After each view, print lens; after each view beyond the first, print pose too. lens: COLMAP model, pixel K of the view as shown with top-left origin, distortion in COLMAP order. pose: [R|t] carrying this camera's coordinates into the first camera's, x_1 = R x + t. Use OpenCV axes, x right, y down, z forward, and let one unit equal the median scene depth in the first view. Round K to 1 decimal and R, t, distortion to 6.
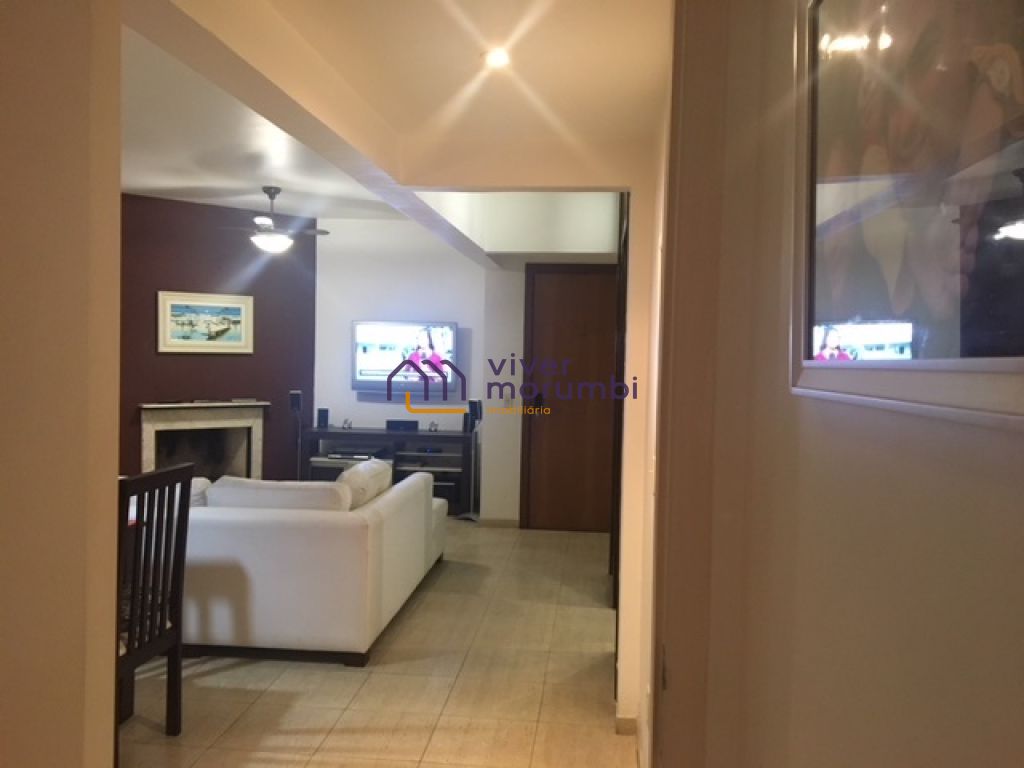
lens RADIAL K [[870.9, 0, 504.1], [0, 870.9, 381.8], [0, 0, 1]] dist [0.079946, -0.102312]
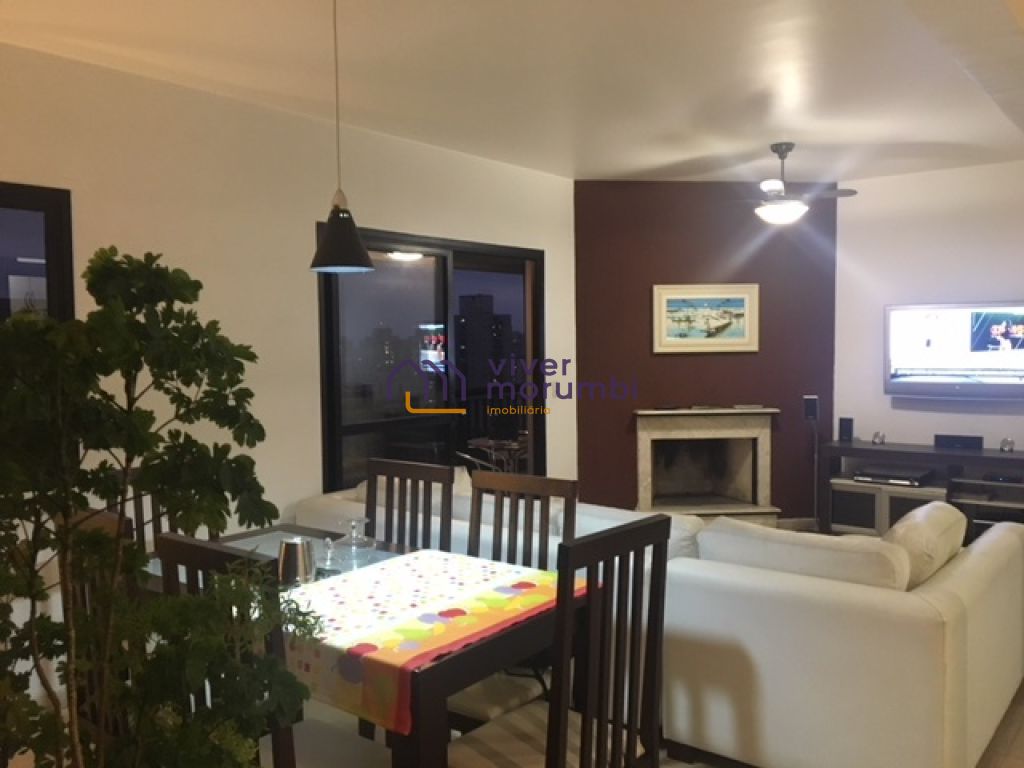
lens RADIAL K [[870.9, 0, 512.6], [0, 870.9, 387.5], [0, 0, 1]] dist [0.079946, -0.102312]
pose [[0.850679, -0.002805, -0.525678, -0.045851], [0.007199, 0.999954, 0.006315, -0.004784], [0.525636, -0.009156, 0.850660, 0.162170]]
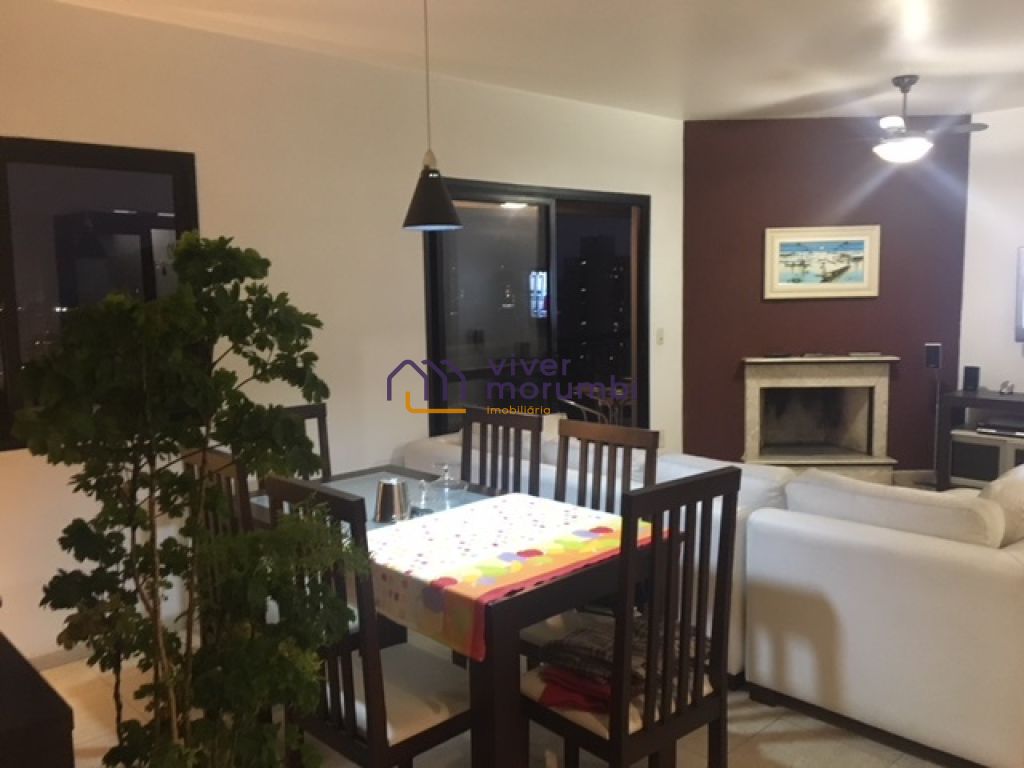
lens RADIAL K [[870.9, 0, 509.4], [0, 870.9, 388.6], [0, 0, 1]] dist [0.079946, -0.102312]
pose [[0.767926, 0.040208, -0.639275, -0.025006], [0.007405, 0.997404, 0.071627, -0.008846], [0.640495, -0.059738, 0.765635, 0.159829]]
